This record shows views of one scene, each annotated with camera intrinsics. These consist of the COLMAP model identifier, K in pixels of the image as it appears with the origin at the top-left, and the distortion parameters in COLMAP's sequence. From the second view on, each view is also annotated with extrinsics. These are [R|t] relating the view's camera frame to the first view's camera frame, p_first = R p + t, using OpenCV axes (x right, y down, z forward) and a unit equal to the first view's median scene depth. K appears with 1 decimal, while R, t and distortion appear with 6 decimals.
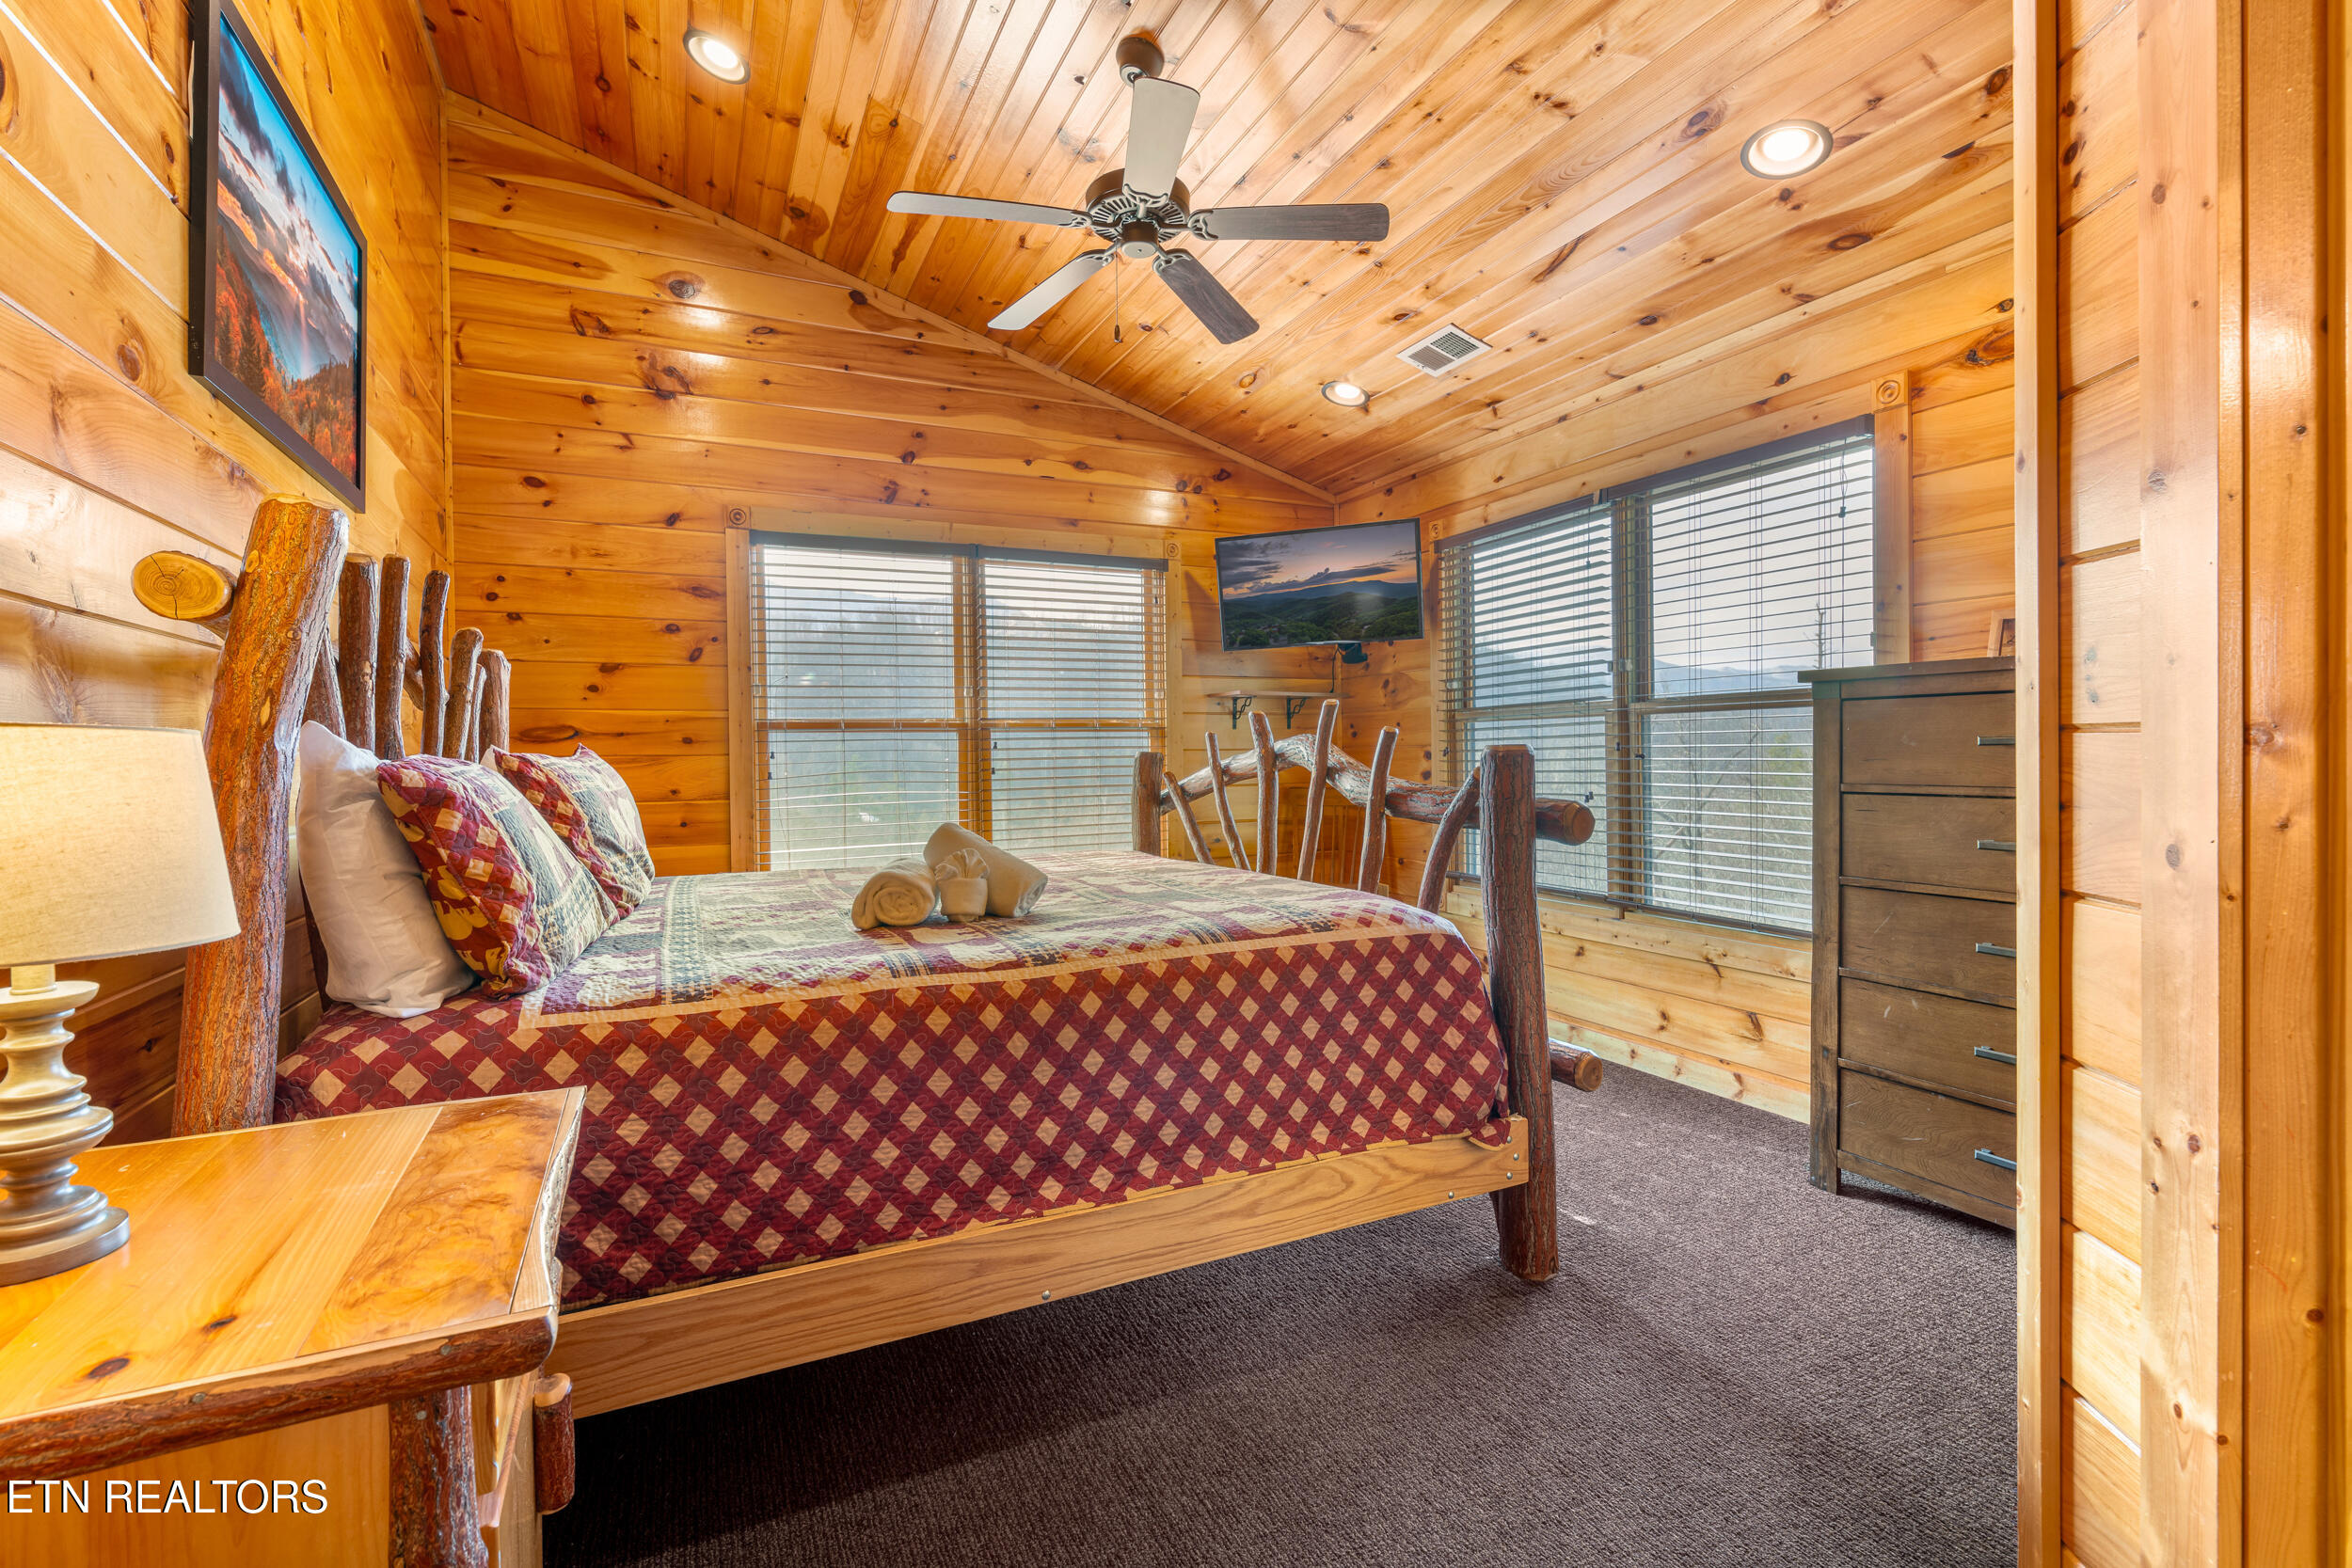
lens RADIAL K [[1031.2, 0, 1177.7], [0, 1031.2, 773.8], [0, 0, 1]] dist [0.001149, -0.000049]
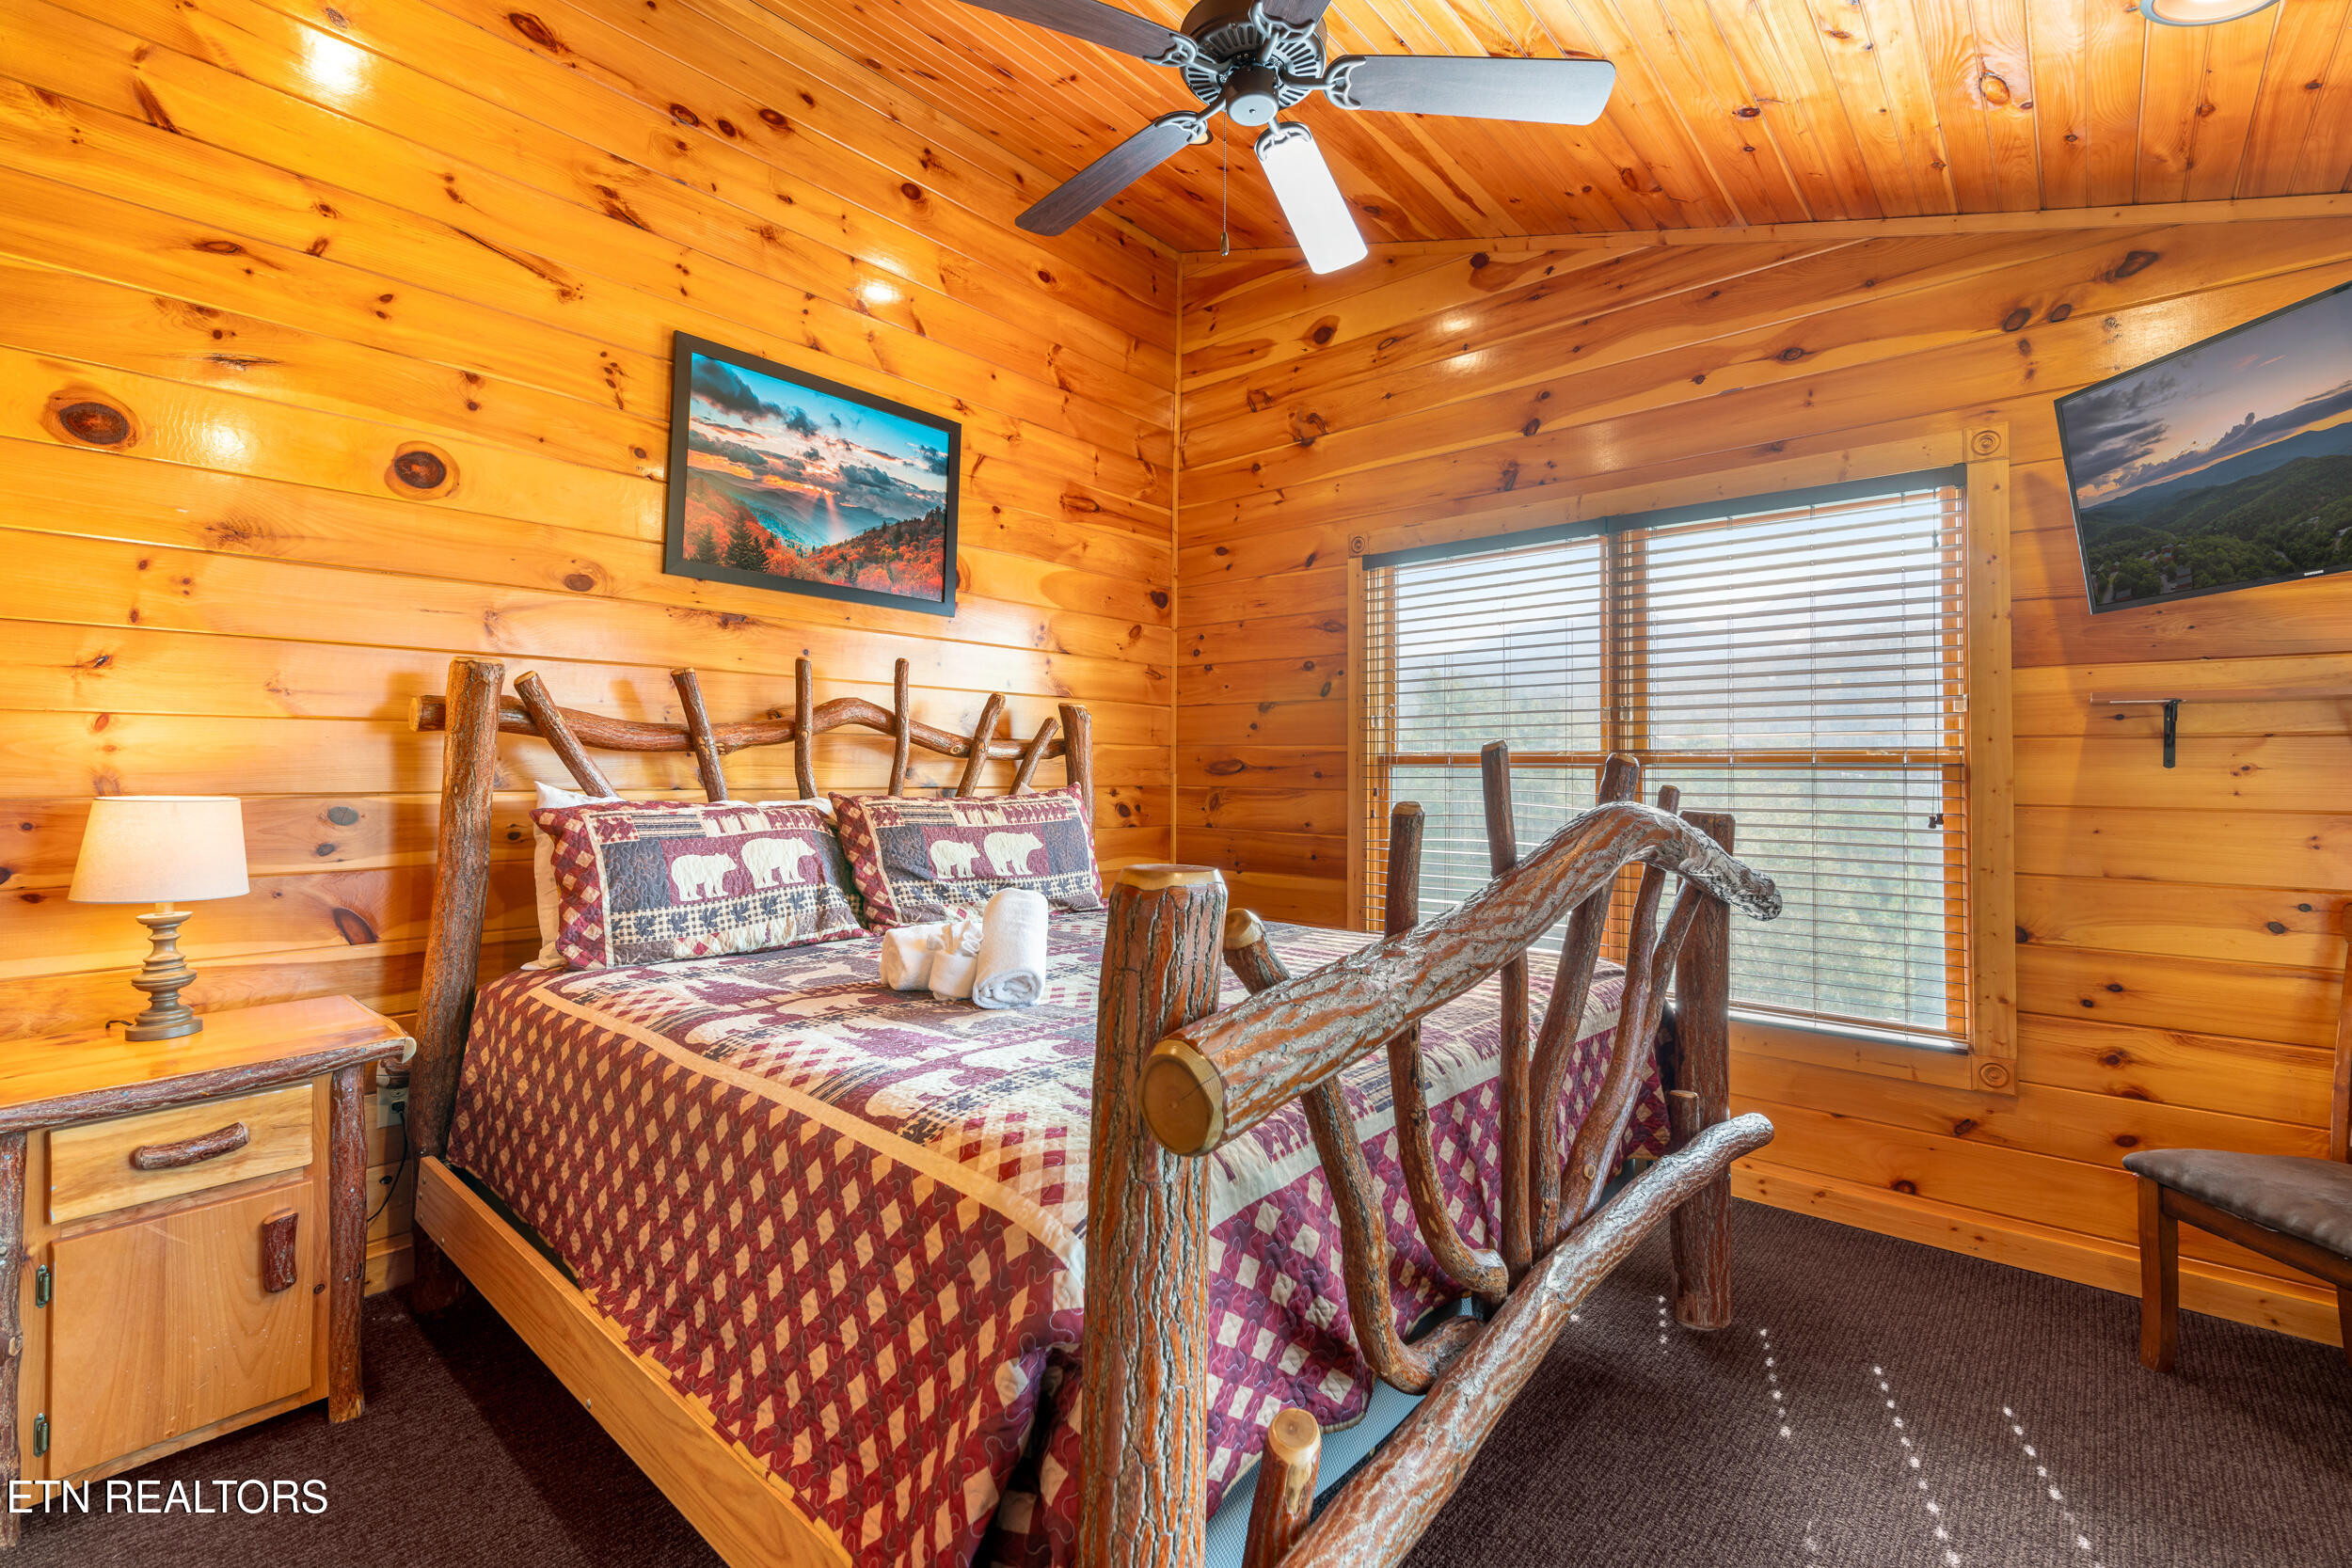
lens RADIAL K [[1031.2, 0, 1141.7], [0, 1031.2, 746.7], [0, 0, 1]] dist [0.001149, -0.000049]
pose [[0.387058, -0.002300, -0.922052, 0.382632], [-0.028714, 0.999482, -0.014547, -0.039419], [0.921608, 0.032107, 0.386792, 0.438584]]
